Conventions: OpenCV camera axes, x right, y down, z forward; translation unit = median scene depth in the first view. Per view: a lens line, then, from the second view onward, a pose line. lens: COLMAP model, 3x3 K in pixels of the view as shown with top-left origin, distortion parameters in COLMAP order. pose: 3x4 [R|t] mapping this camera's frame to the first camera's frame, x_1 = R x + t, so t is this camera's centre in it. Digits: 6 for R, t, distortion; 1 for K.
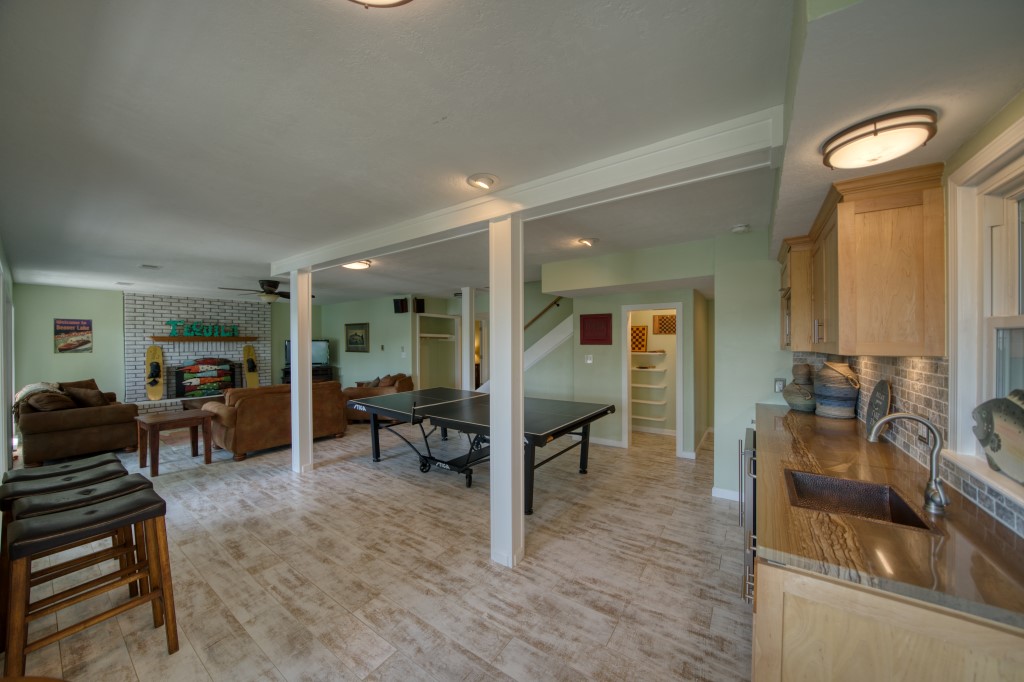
lens RADIAL K [[353.9, 0, 504.1], [0, 353.9, 342.2], [0, 0, 1]] dist [-0.024161, 0.002302]
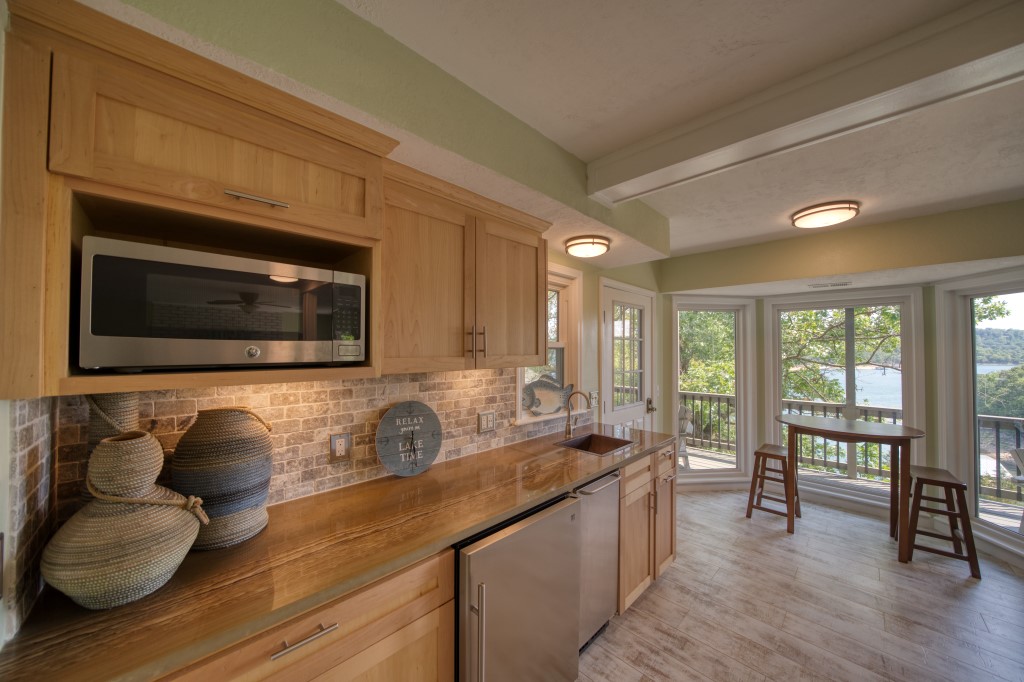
lens RADIAL K [[353.9, 0, 506.7], [0, 353.9, 344.1], [0, 0, 1]] dist [-0.024161, 0.002302]
pose [[-0.983098, 0.005891, 0.182987, 0.226296], [0.003136, 0.999877, -0.015339, -0.004453], [-0.183055, -0.014506, -0.982996, 0.573818]]
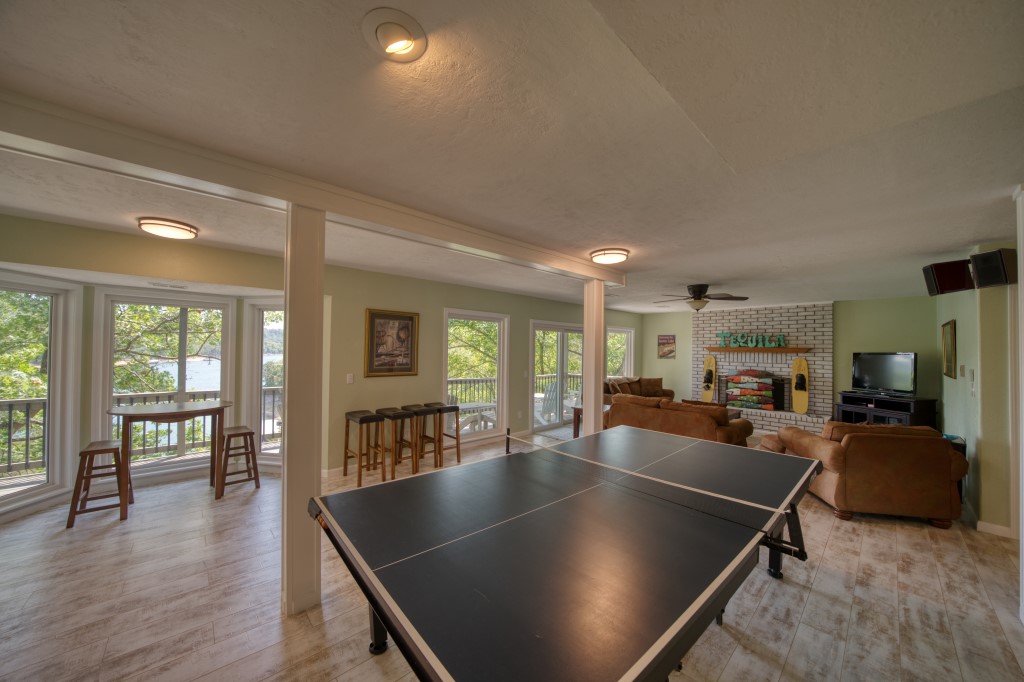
lens RADIAL K [[353.9, 0, 511.3], [0, 353.9, 342.7], [0, 0, 1]] dist [-0.024161, 0.002302]
pose [[-0.210384, -0.014808, -0.977507, 0.294329], [-0.018178, 0.999772, -0.011233, -0.007225], [0.977450, 0.015406, -0.210605, 0.666777]]
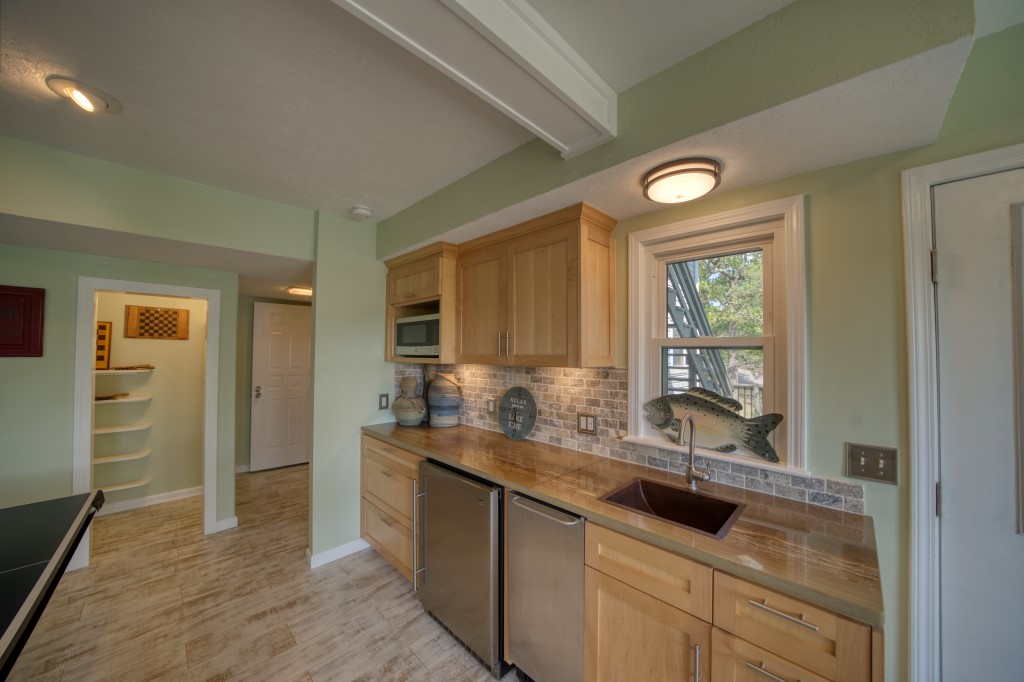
lens RADIAL K [[353.9, 0, 510.3], [0, 353.9, 343.2], [0, 0, 1]] dist [-0.024161, 0.002302]
pose [[0.158620, 0.032774, 0.986796, -0.030069], [-0.006715, 0.999462, -0.032116, 0.000190], [-0.987317, -0.001532, 0.158755, 0.268436]]
